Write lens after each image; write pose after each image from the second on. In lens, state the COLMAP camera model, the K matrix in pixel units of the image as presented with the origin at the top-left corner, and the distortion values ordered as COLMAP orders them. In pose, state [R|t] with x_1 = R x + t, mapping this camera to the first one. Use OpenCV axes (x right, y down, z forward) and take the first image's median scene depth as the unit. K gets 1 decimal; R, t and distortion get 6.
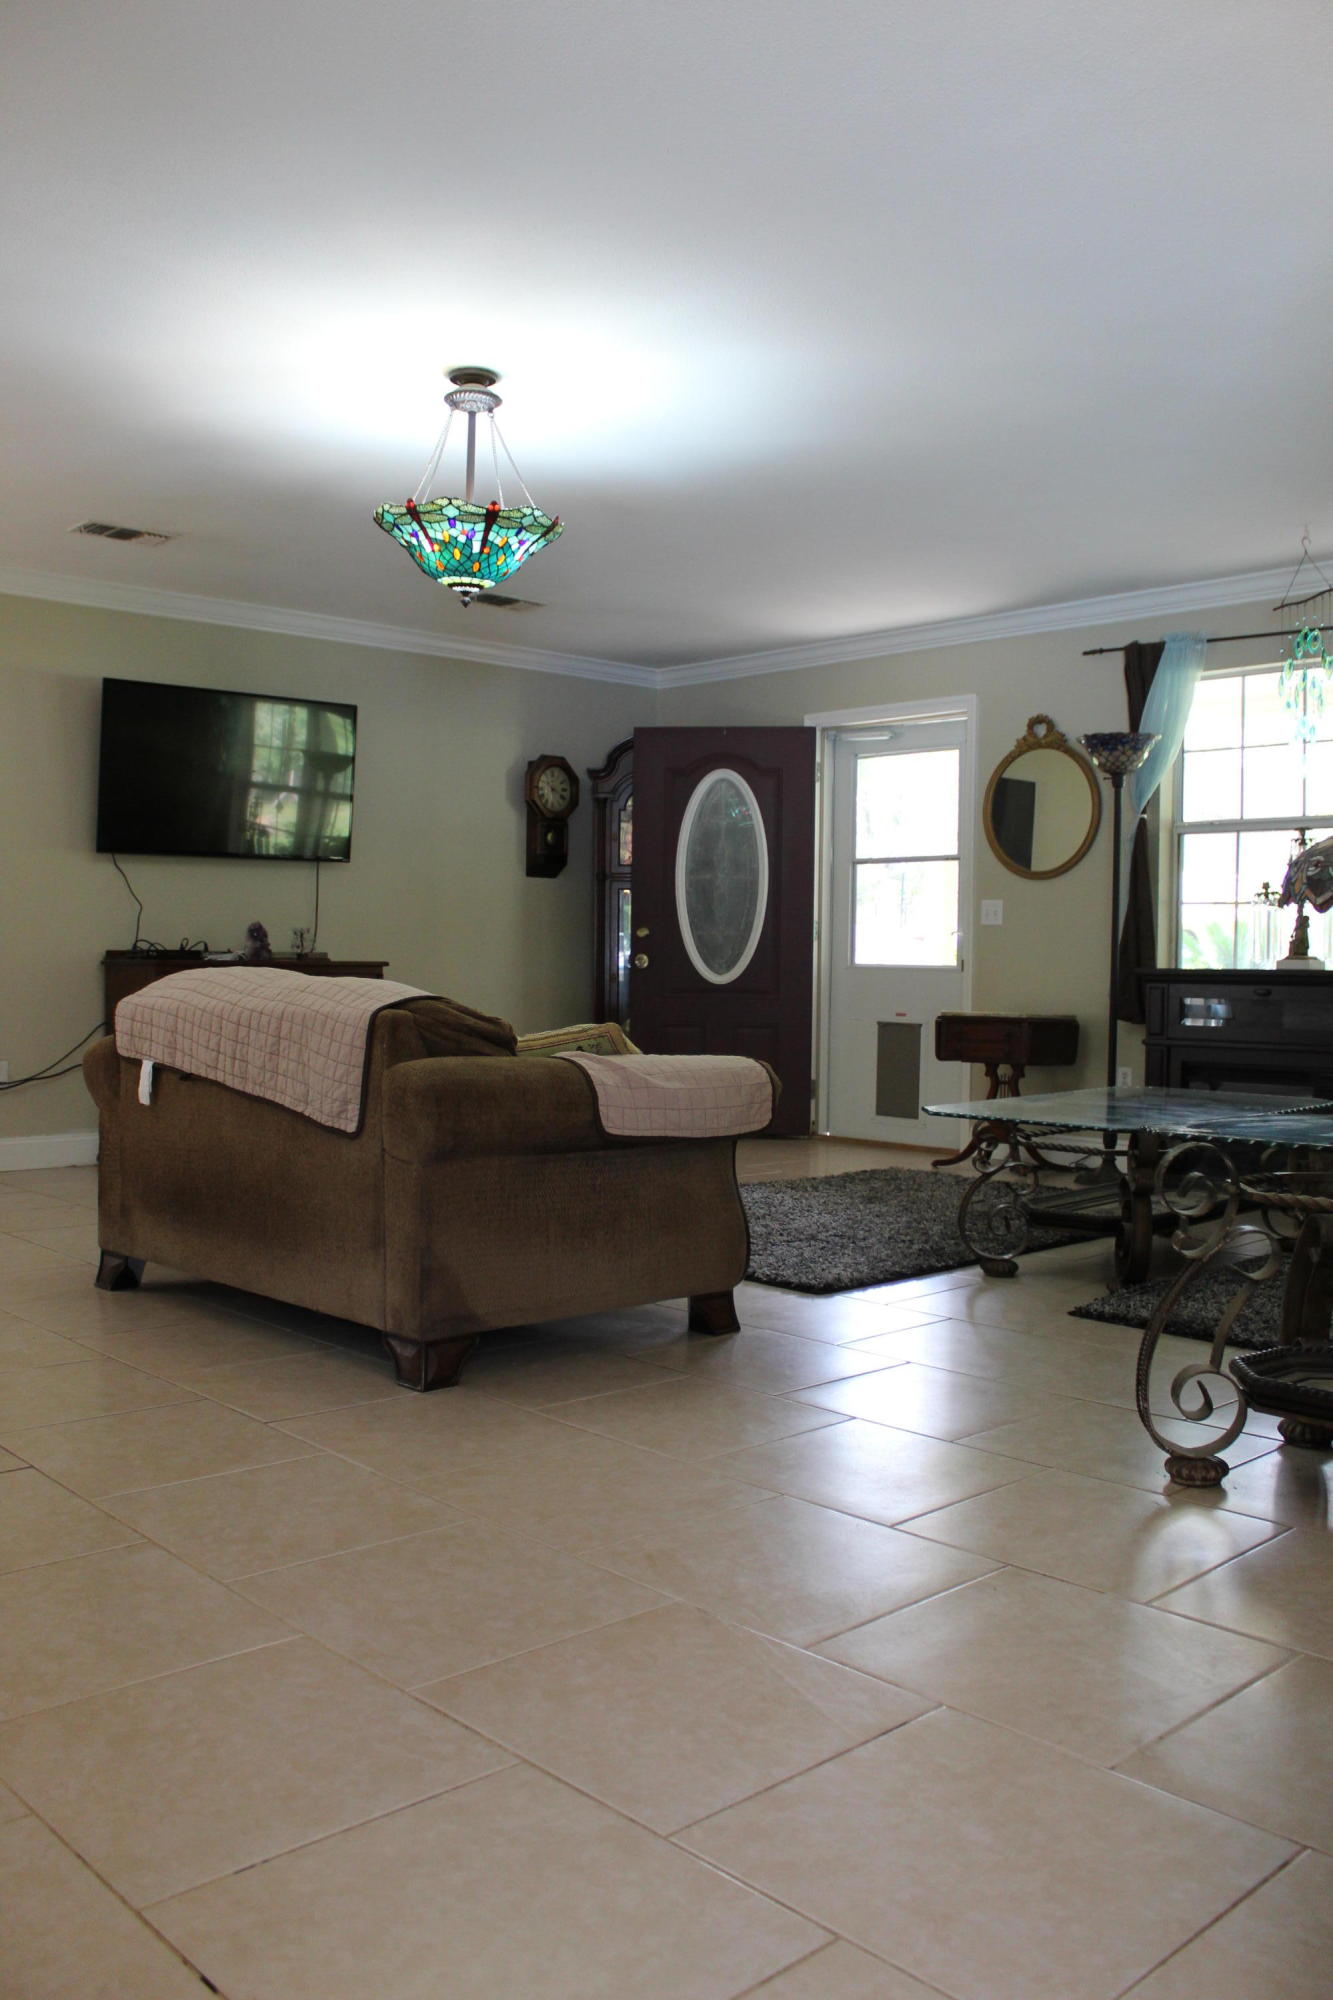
lens RADIAL K [[1662.4, 0, 666.5], [0, 1662.4, 1000.0], [0, 0, 1]] dist [-0.161723, 0.130944]
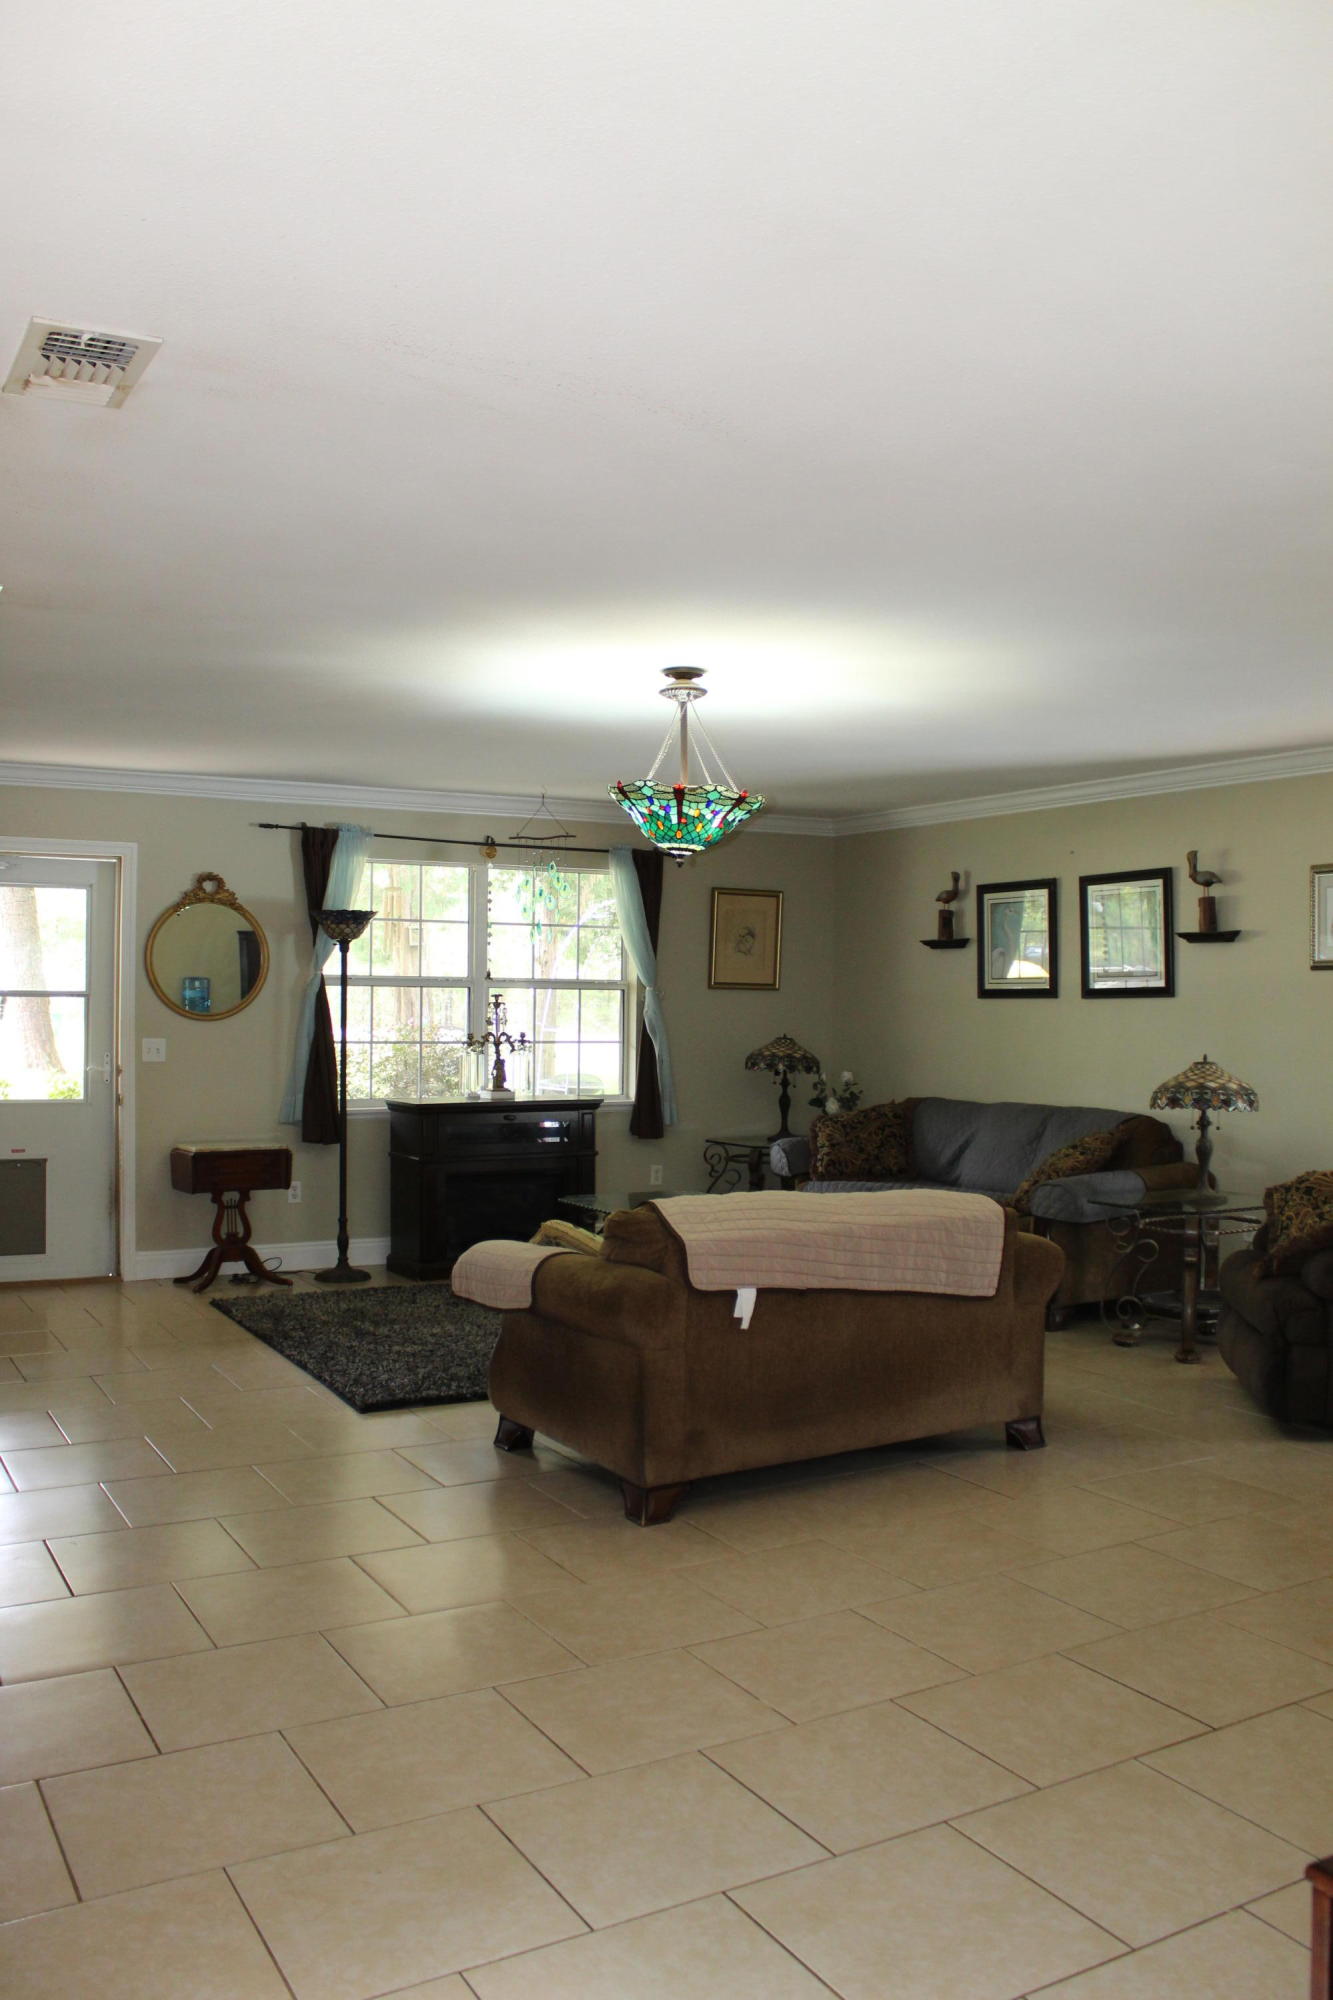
lens RADIAL K [[1662.4, 0, 666.5], [0, 1662.4, 1000.0], [0, 0, 1]] dist [-0.161723, 0.130944]
pose [[0.232795, -0.012892, 0.972440, -0.822211], [0.015104, 0.999839, 0.009639, -0.098281], [-0.972408, 0.012444, 0.232953, 0.463464]]
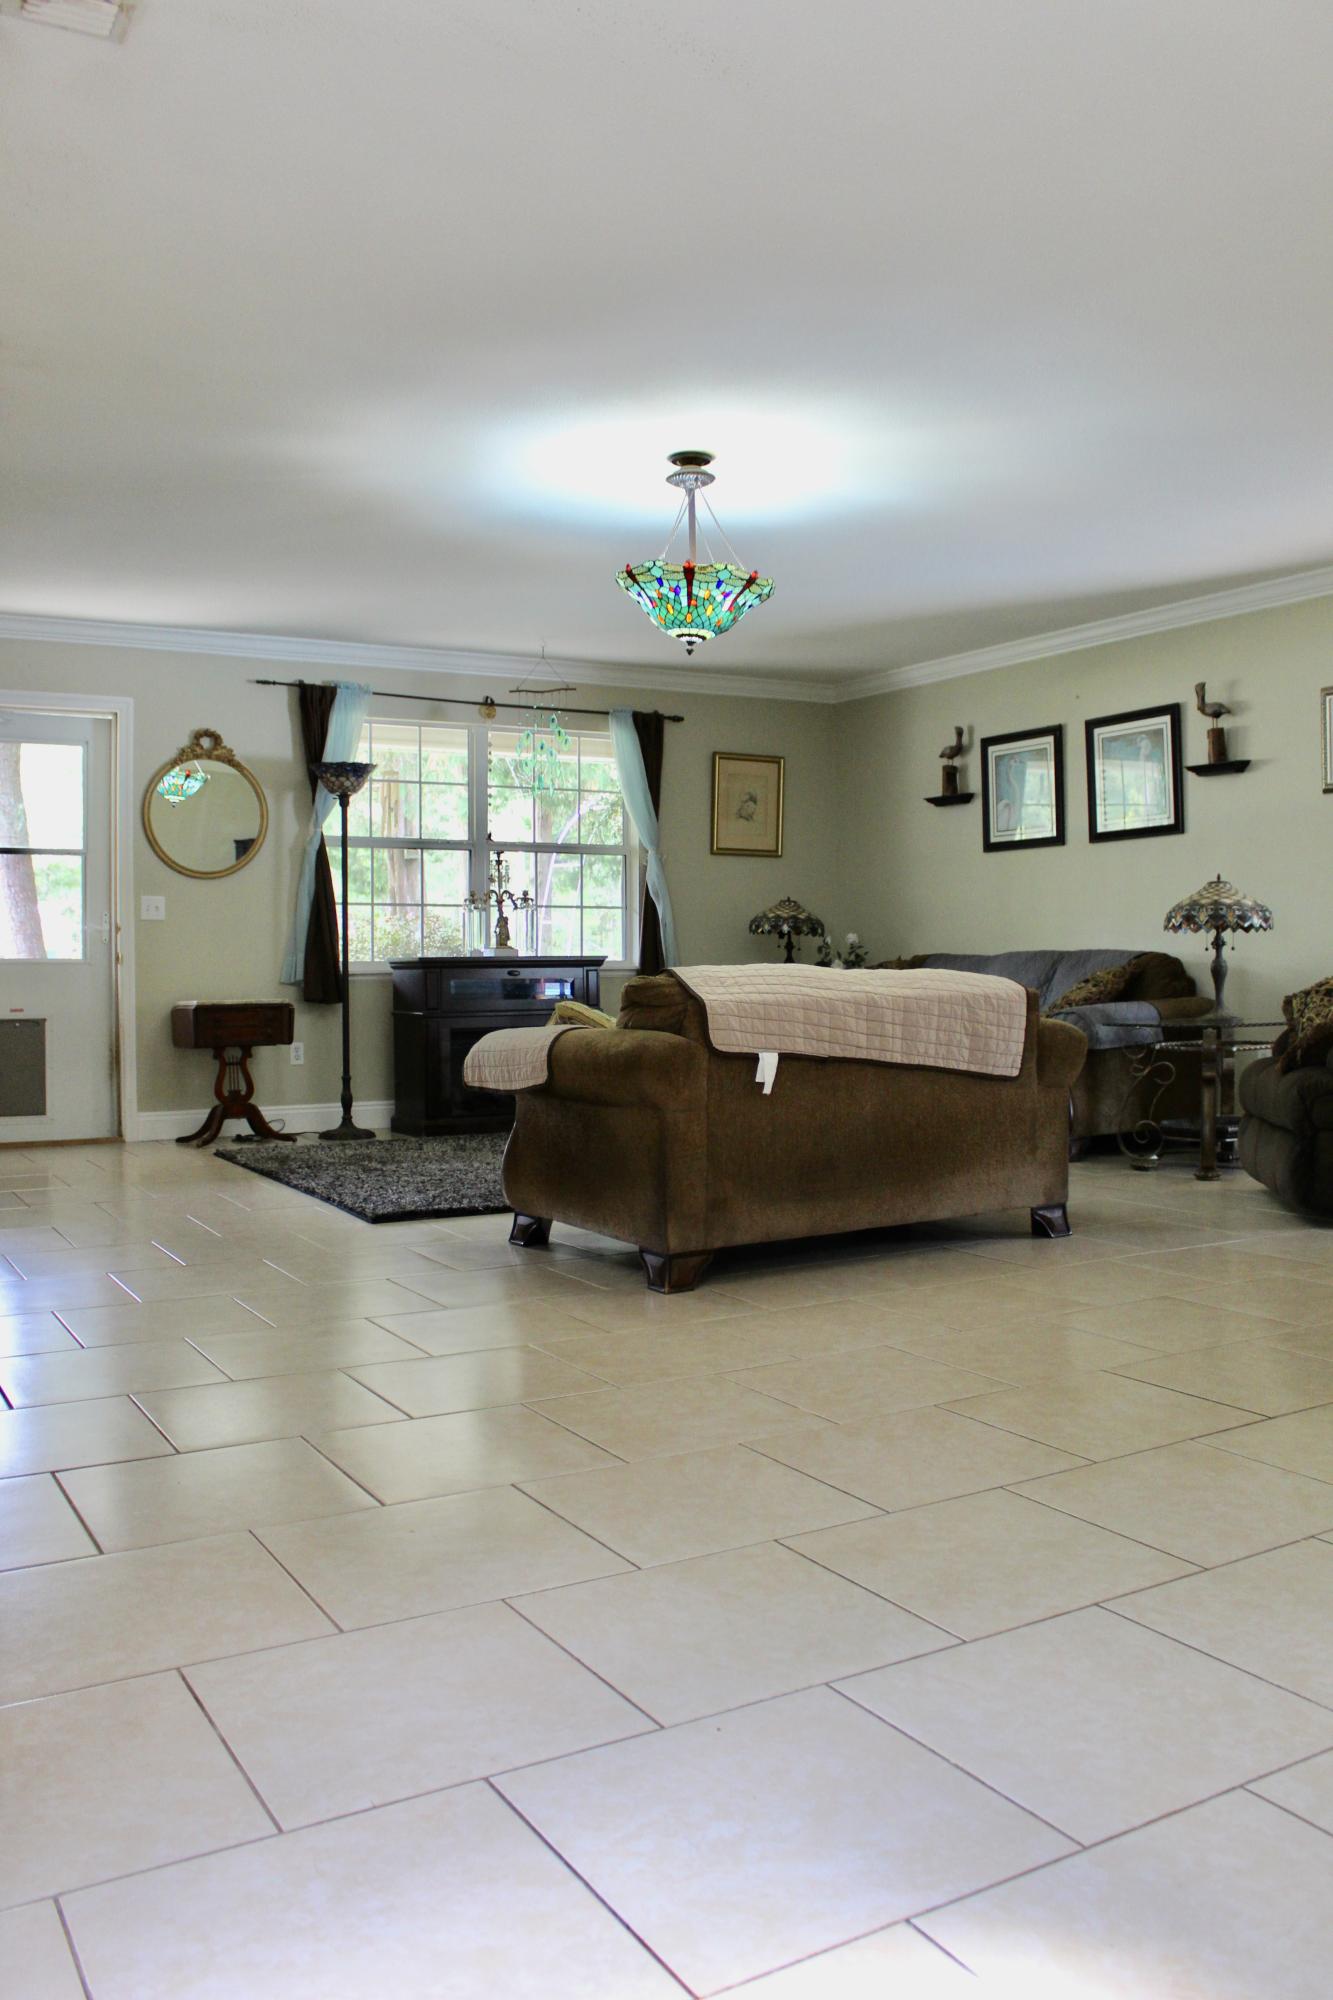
lens RADIAL K [[1662.4, 0, 666.5], [0, 1662.4, 1000.0], [0, 0, 1]] dist [-0.161723, 0.130944]
pose [[0.226863, -0.039298, 0.973133, -0.814344], [0.029681, 0.999000, 0.033423, -0.020934], [-0.973474, 0.021301, 0.227803, 0.477803]]
